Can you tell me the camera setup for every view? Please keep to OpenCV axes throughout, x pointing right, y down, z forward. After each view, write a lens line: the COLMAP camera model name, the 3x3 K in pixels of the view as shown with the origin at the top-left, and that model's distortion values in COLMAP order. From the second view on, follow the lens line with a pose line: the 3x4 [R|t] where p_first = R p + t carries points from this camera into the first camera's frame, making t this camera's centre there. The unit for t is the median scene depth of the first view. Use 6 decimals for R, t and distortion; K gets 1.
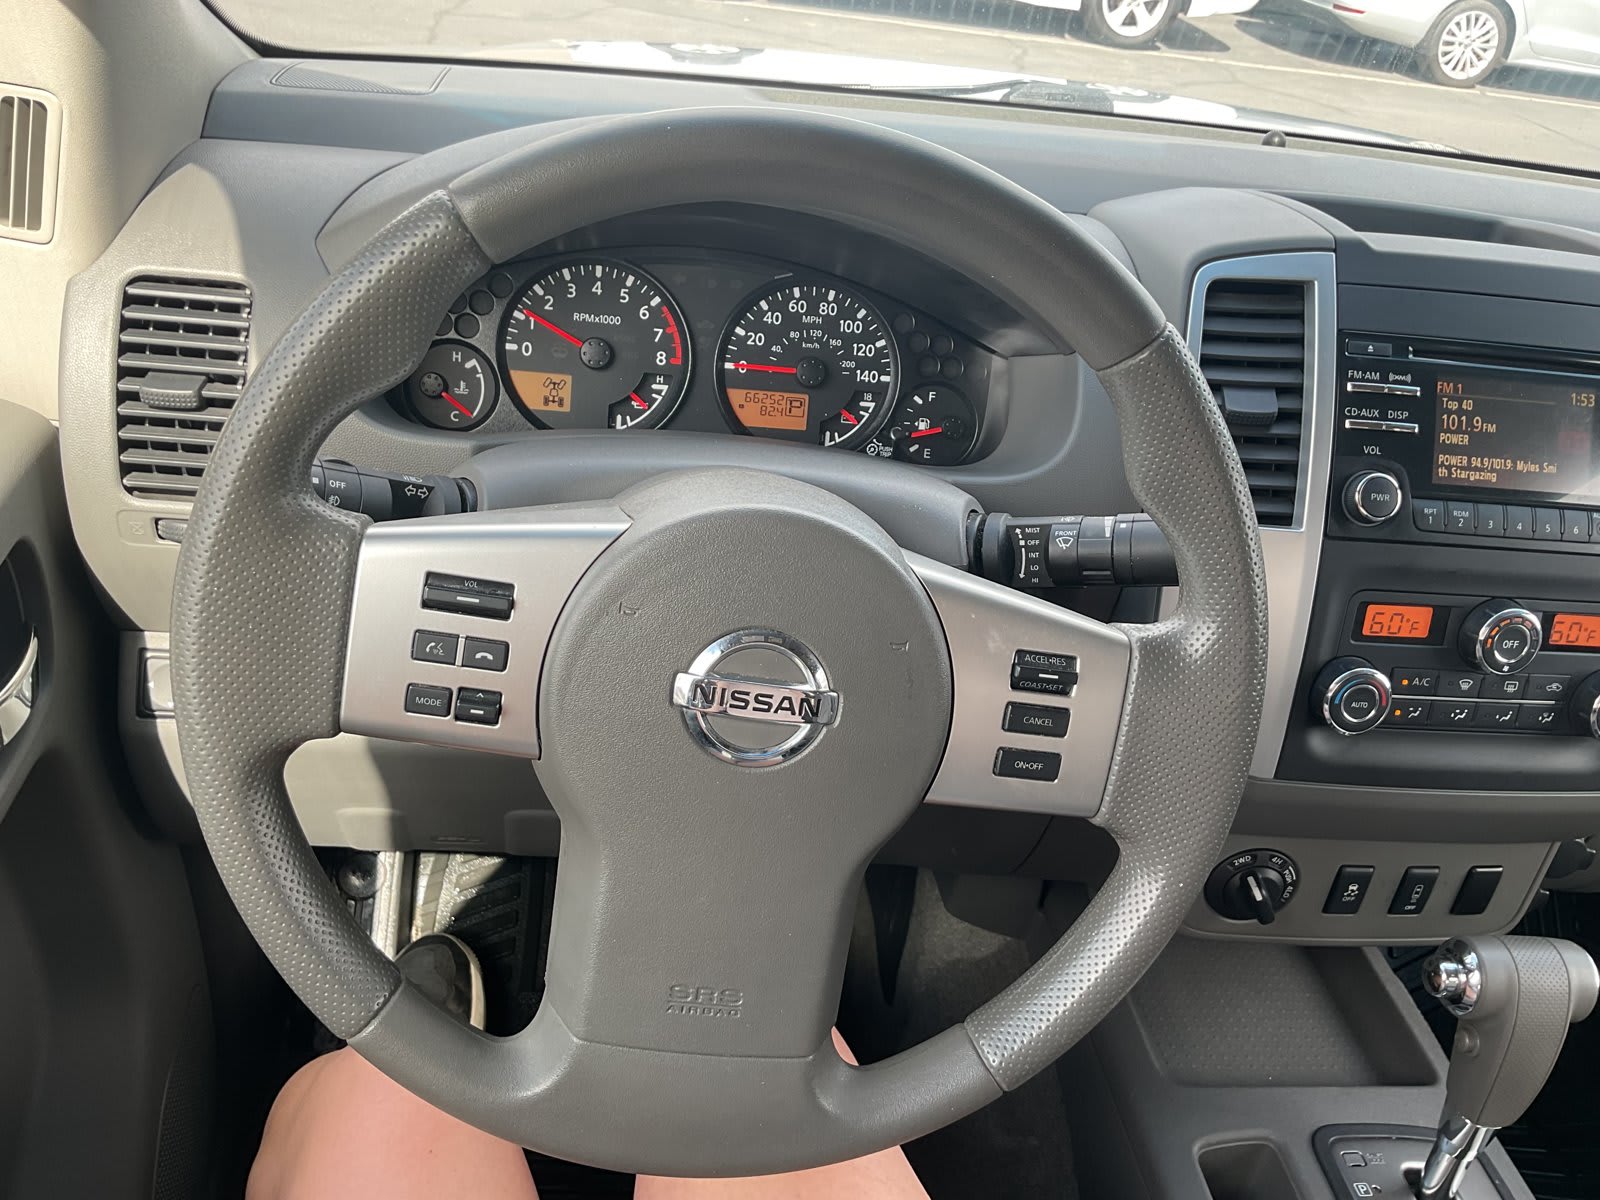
lens RADIAL K [[1341.3, 0, 797.6], [0, 1341.3, 599.3], [0, 0, 1]] dist [0.116392, -0.224918]
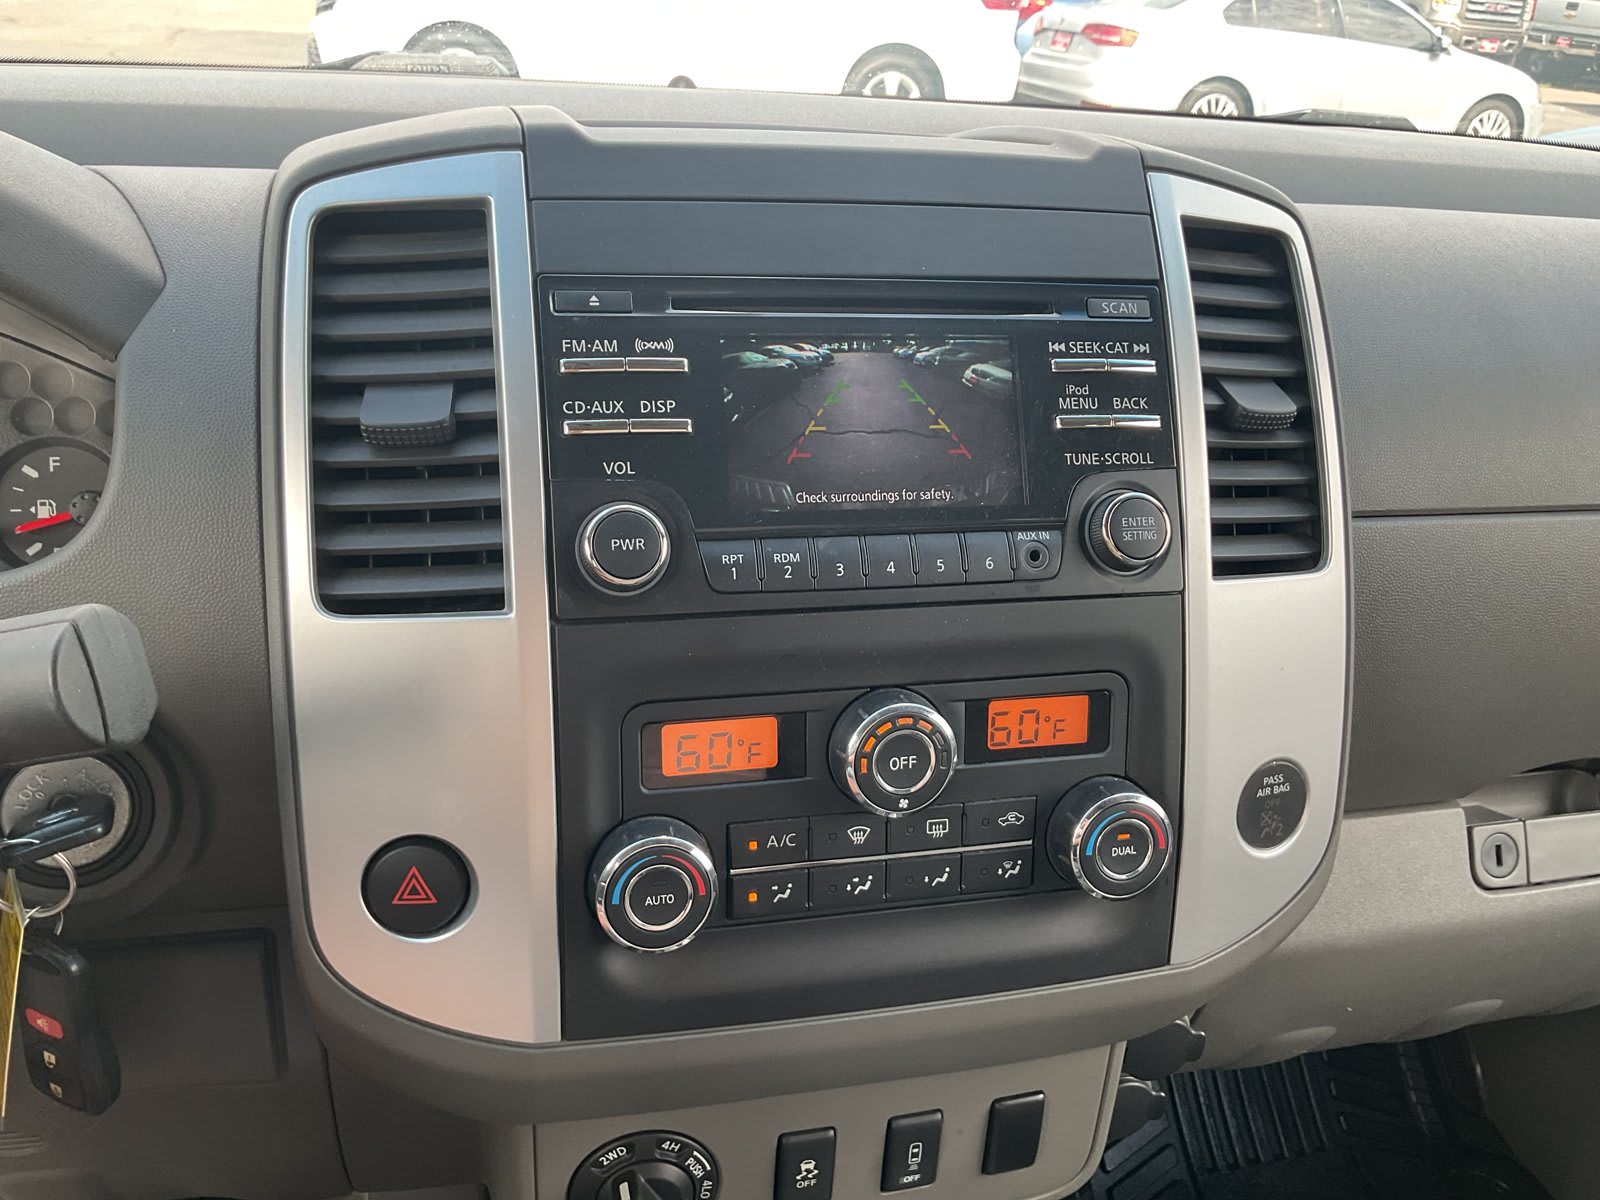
lens RADIAL K [[1341.3, 0, 797.6], [0, 1341.3, 599.3], [0, 0, 1]] dist [0.116392, -0.224918]
pose [[0.988768, -0.113395, 0.097357, 0.427883], [0.121441, 0.989278, -0.081121, 0.004149], [-0.087115, 0.092033, 0.991938, 0.407524]]
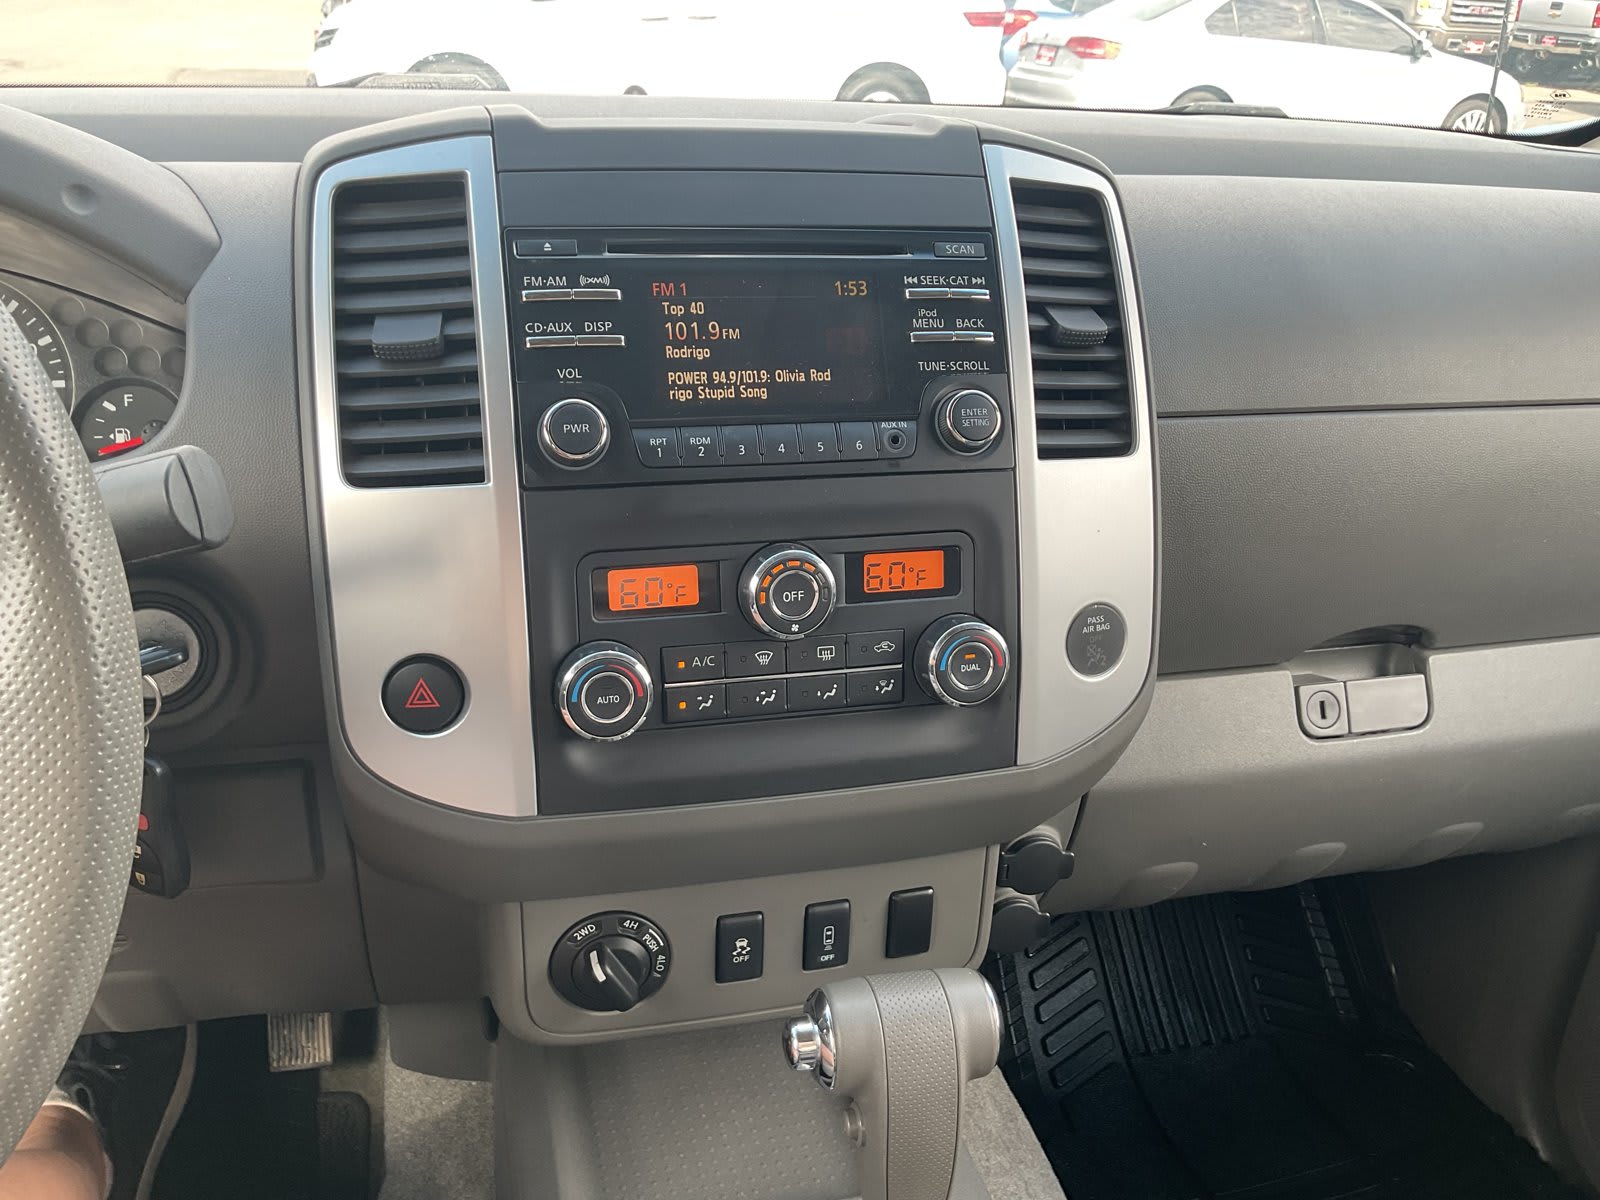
lens RADIAL K [[1341.3, 0, 797.6], [0, 1341.3, 599.3], [0, 0, 1]] dist [0.116392, -0.224918]
pose [[0.986243, -0.136069, 0.093865, 0.452885], [0.144940, 0.984847, -0.095229, 0.108871], [-0.079485, 0.107524, 0.991020, 0.231003]]
